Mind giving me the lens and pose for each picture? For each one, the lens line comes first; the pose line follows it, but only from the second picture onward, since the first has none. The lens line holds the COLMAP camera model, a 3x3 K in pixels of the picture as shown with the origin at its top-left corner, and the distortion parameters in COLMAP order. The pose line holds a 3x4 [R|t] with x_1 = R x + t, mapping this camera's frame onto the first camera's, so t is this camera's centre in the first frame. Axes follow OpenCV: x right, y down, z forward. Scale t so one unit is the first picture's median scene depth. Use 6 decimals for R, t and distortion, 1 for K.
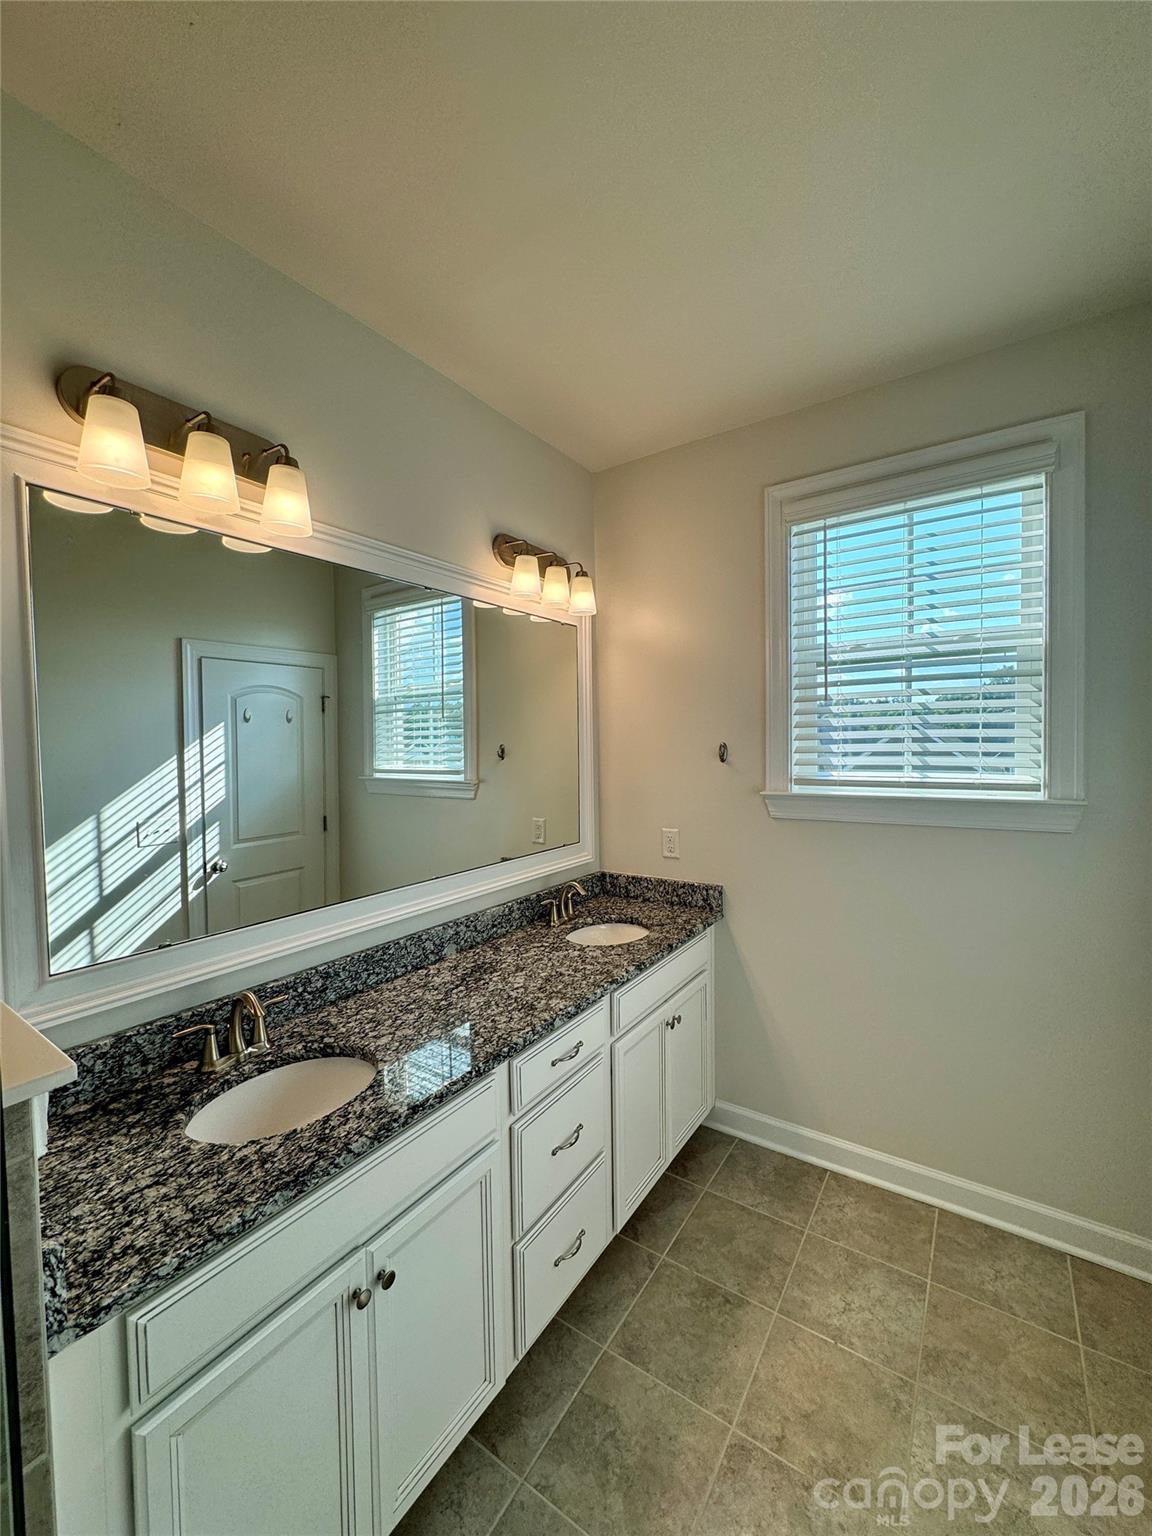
lens RADIAL K [[618.9, 0, 578.7], [0, 618.9, 766.2], [0, 0, 1]] dist [-0.003574, 0.001214]
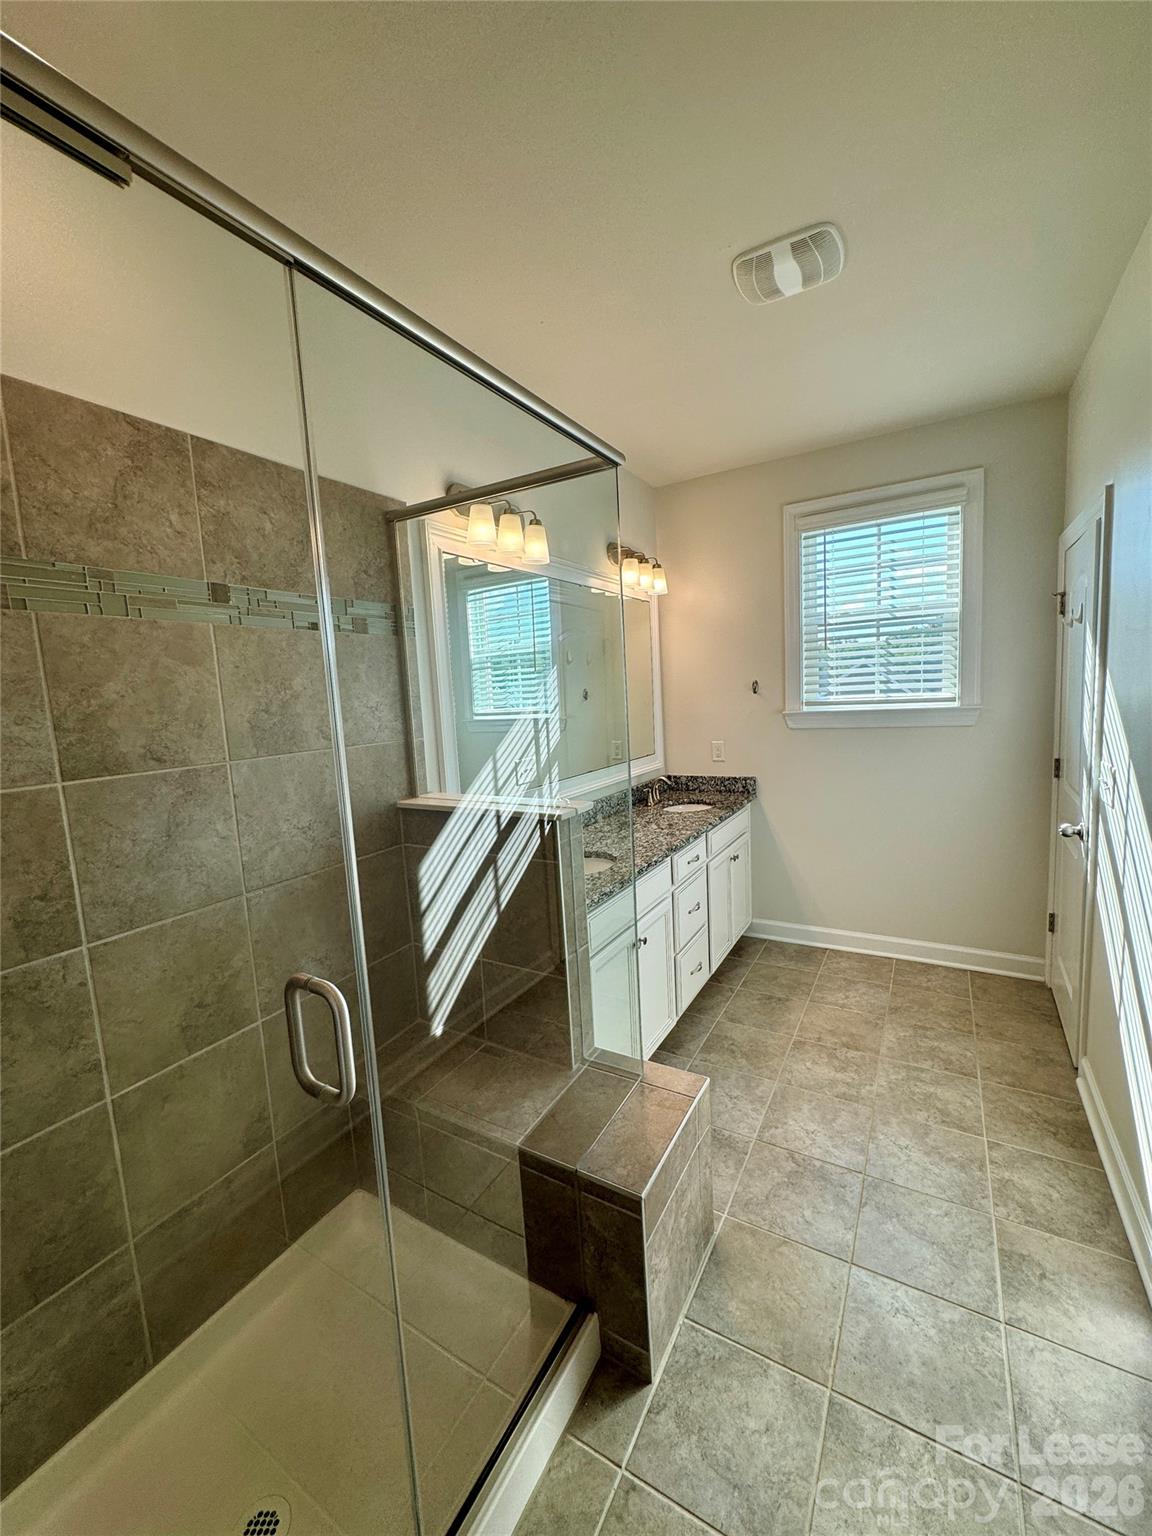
lens RADIAL K [[618.9, 0, 575.2], [0, 618.9, 770.1], [0, 0, 1]] dist [-0.003574, 0.001214]
pose [[0.997185, -0.045383, 0.059688, -0.371157], [0.040207, 0.995549, 0.085237, 0.040277], [-0.063291, -0.082598, 0.994571, -0.586350]]
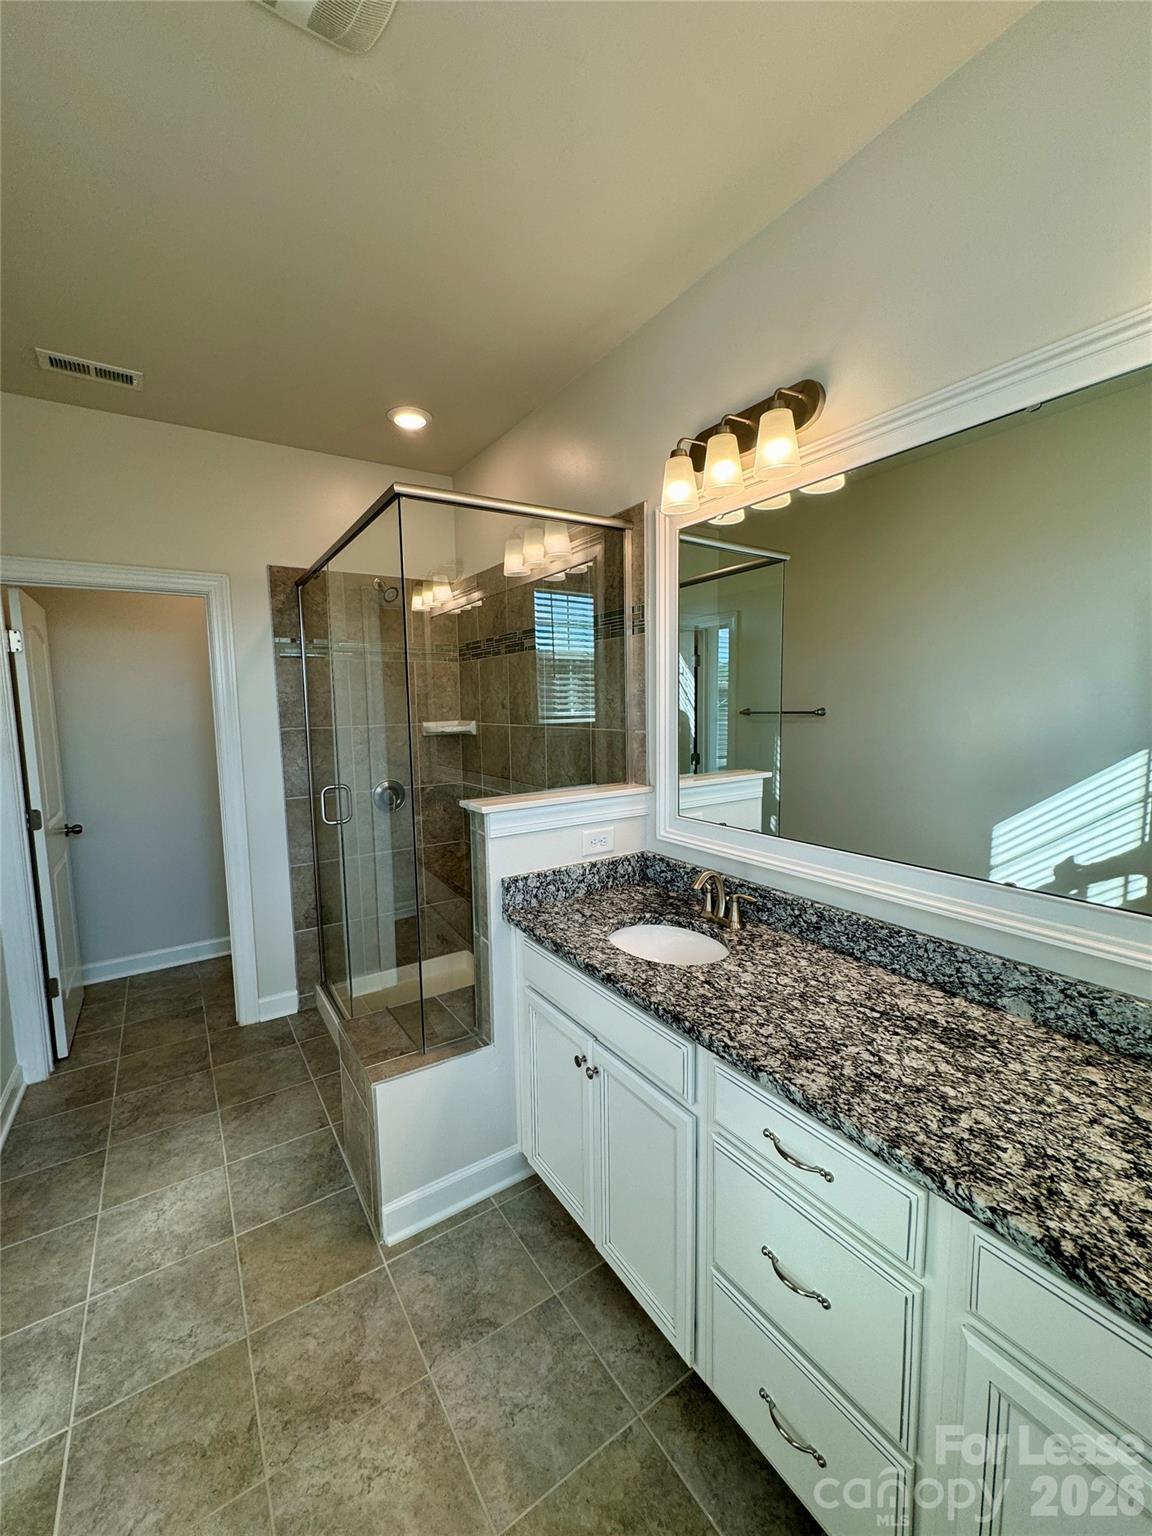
lens RADIAL K [[618.9, 0, 573.1], [0, 618.9, 763.5], [0, 0, 1]] dist [-0.003574, 0.001214]
pose [[-0.381973, 0.117151, -0.916718, 0.513554], [-0.012791, 0.991168, 0.131995, -0.020476], [0.924085, 0.062145, -0.377101, 0.832607]]
